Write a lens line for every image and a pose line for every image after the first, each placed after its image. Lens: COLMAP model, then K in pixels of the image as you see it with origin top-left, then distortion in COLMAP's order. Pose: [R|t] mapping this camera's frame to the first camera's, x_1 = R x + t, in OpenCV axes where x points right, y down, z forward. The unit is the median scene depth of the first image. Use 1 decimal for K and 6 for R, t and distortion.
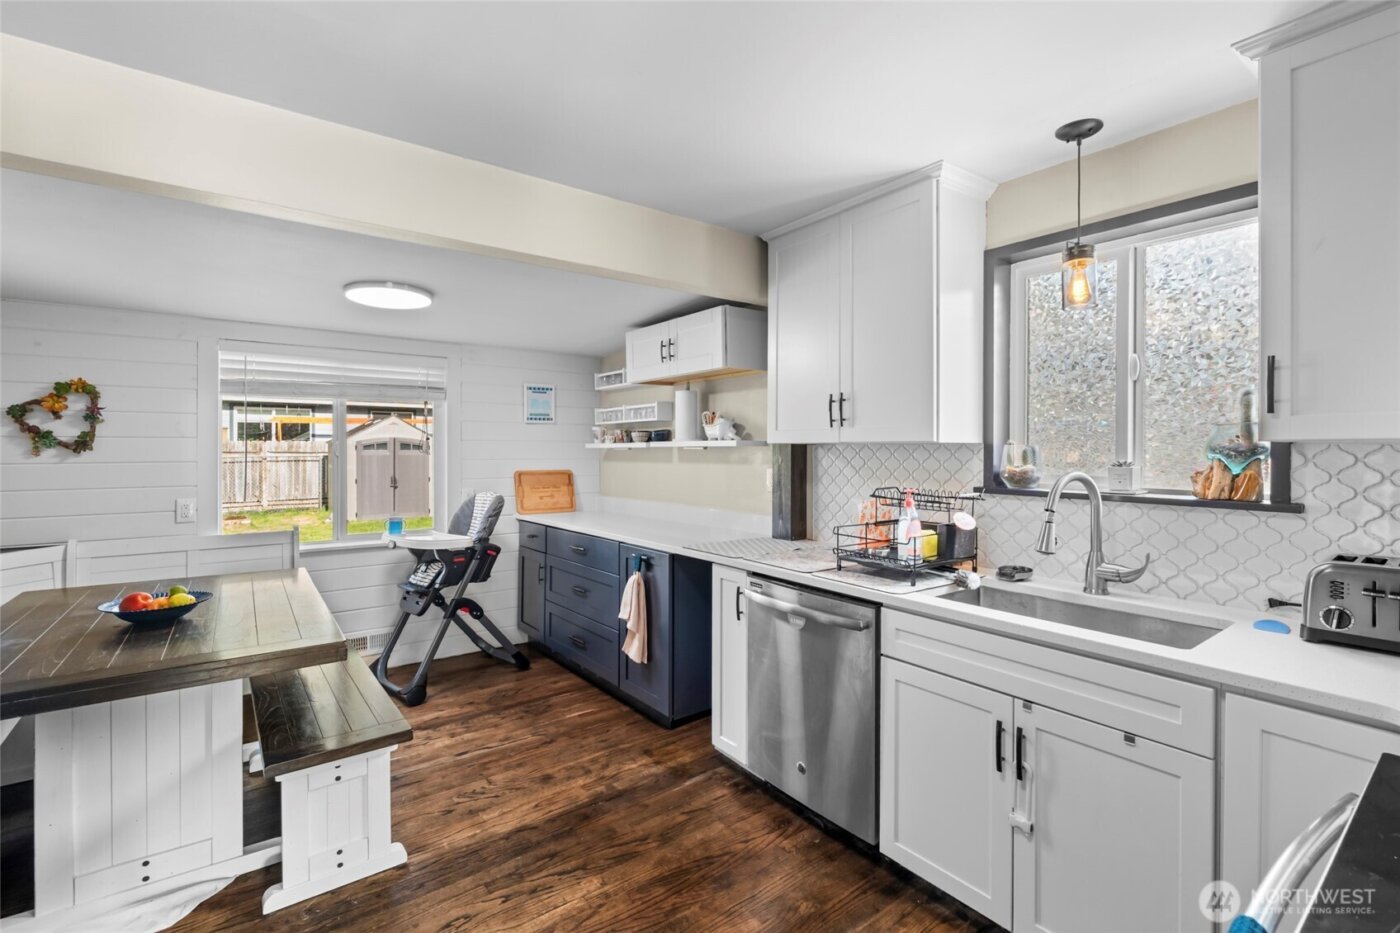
lens RADIAL K [[633.6, 0, 705.3], [0, 633.6, 455.7], [0, 0, 1]] dist [0.005939, 0.000785]
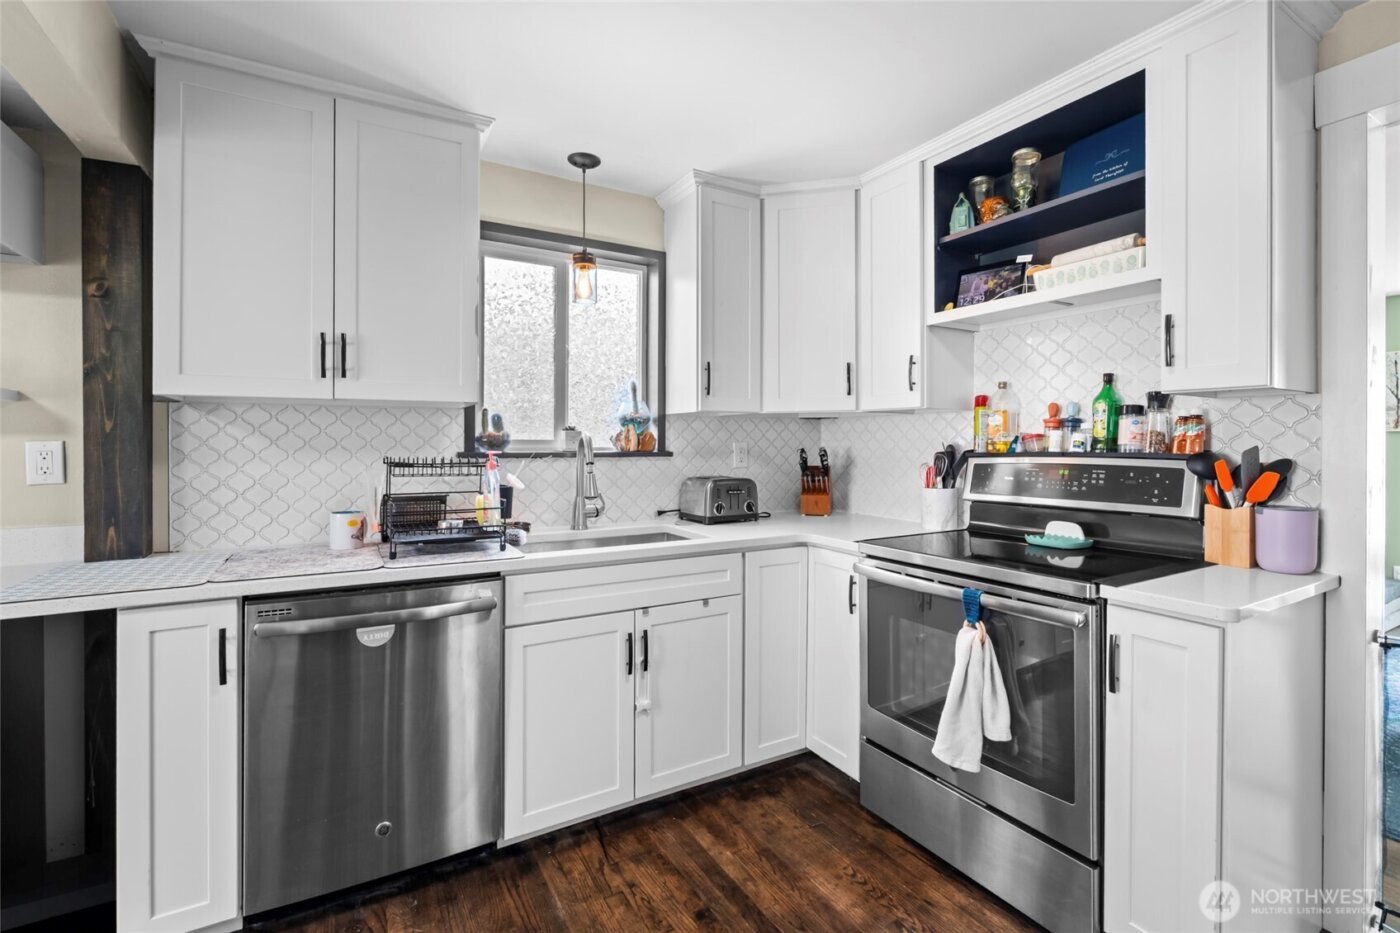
lens RADIAL K [[633.6, 0, 701.2], [0, 633.6, 444.3], [0, 0, 1]] dist [0.005939, 0.000785]
pose [[0.130764, -0.005985, 0.991396, -0.488395], [0.010845, 0.999931, 0.004606, 0.034782], [-0.991354, 0.010150, 0.130819, 0.474528]]
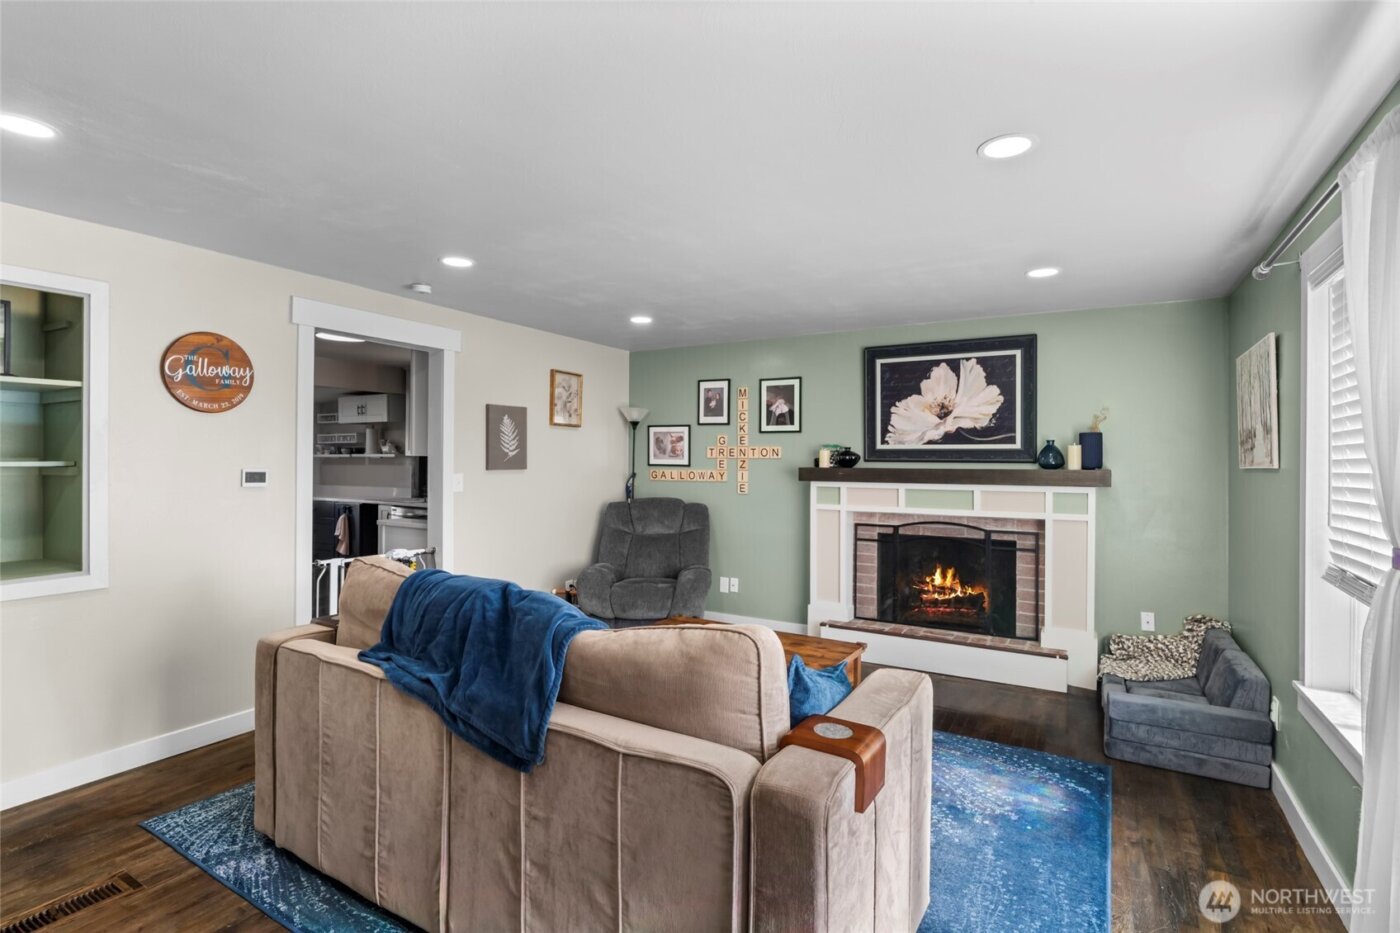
lens RADIAL K [[675.0, 0, 693.1], [0, 675.0, 462.2], [0, 0, 1]] dist [-0.004203, -0.000176]
pose [[0.932084, 0.006419, 0.362186, 0.216334], [-0.004563, 0.999972, -0.005979, 0.016995], [-0.362214, 0.003921, 0.932087, -2.028404]]
